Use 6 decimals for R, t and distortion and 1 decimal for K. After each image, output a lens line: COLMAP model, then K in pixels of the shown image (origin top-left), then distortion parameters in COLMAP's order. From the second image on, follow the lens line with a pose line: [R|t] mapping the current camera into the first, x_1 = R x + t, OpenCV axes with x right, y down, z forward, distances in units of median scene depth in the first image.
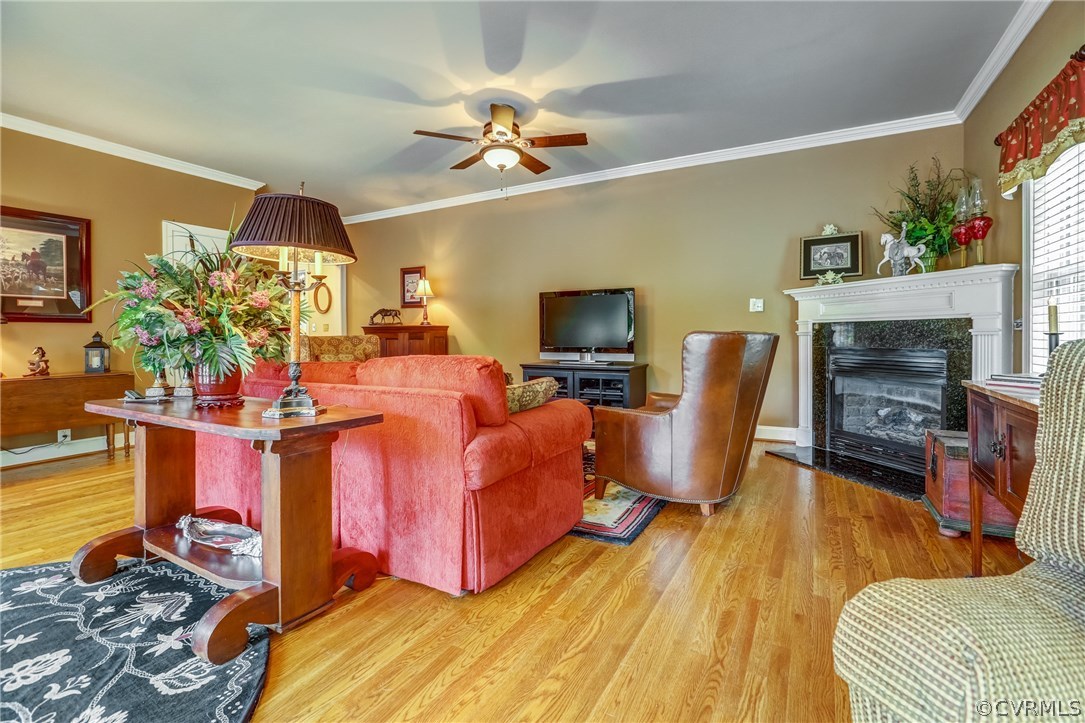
lens RADIAL K [[488.5, 0, 556.9], [0, 488.5, 340.3], [0, 0, 1]] dist [-0.001632, -0.000271]
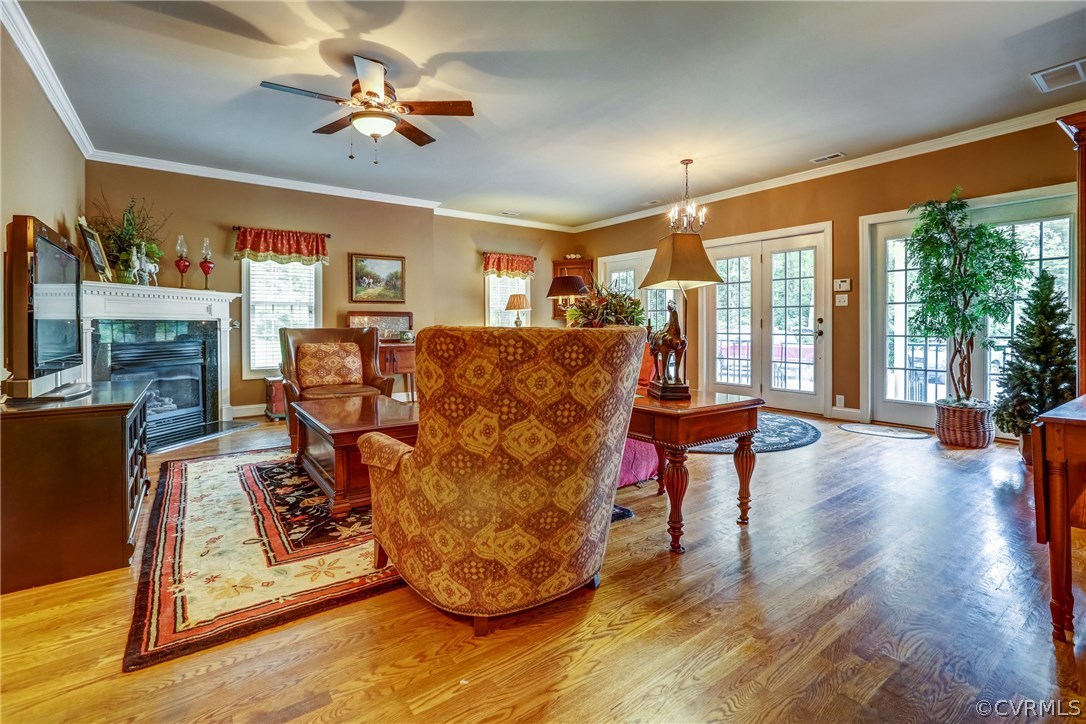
lens RADIAL K [[498.6, 0, 541.4], [0, 498.6, 331.3], [0, 0, 1]] dist [-0.049204, 0.028490]
pose [[-0.897101, 0.005221, 0.441794, -0.790432], [0.011502, 0.999867, 0.011539, -0.015534], [-0.441676, 0.015433, -0.897042, 1.729618]]
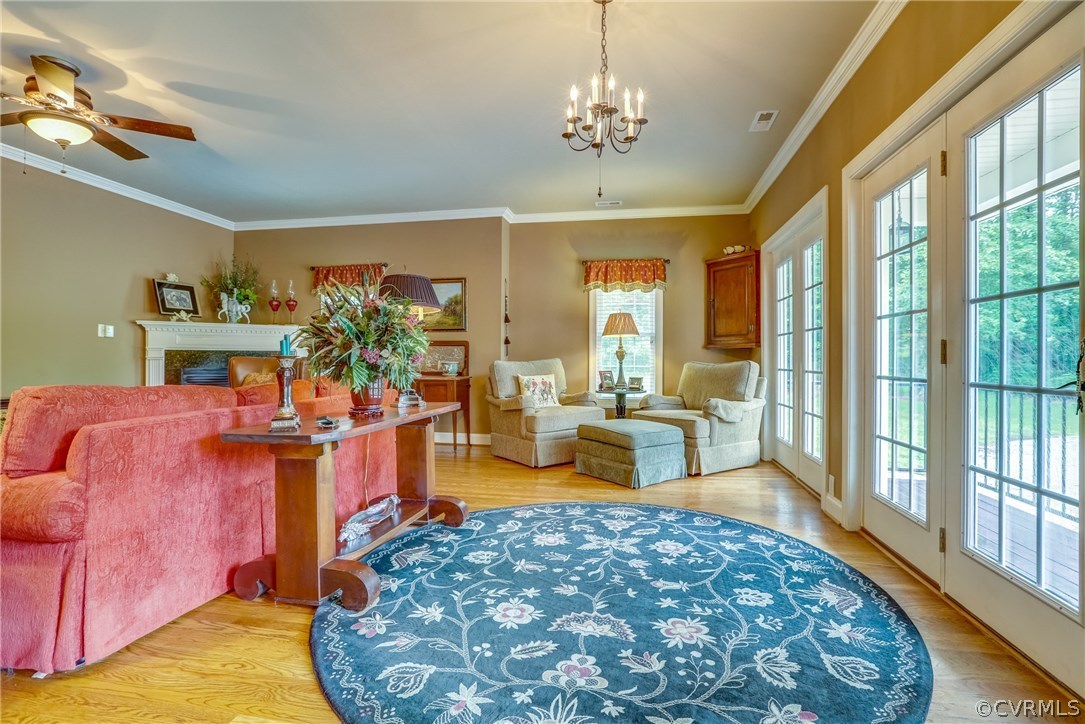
lens RADIAL K [[484.8, 0, 547.2], [0, 484.8, 359.2], [0, 0, 1]] dist [-0.023355, 0.000066]
pose [[-0.305452, 0.005214, 0.952193, -1.102502], [0.002302, 0.999986, -0.004737, -0.003892], [-0.952205, 0.000745, -0.305460, 0.517532]]
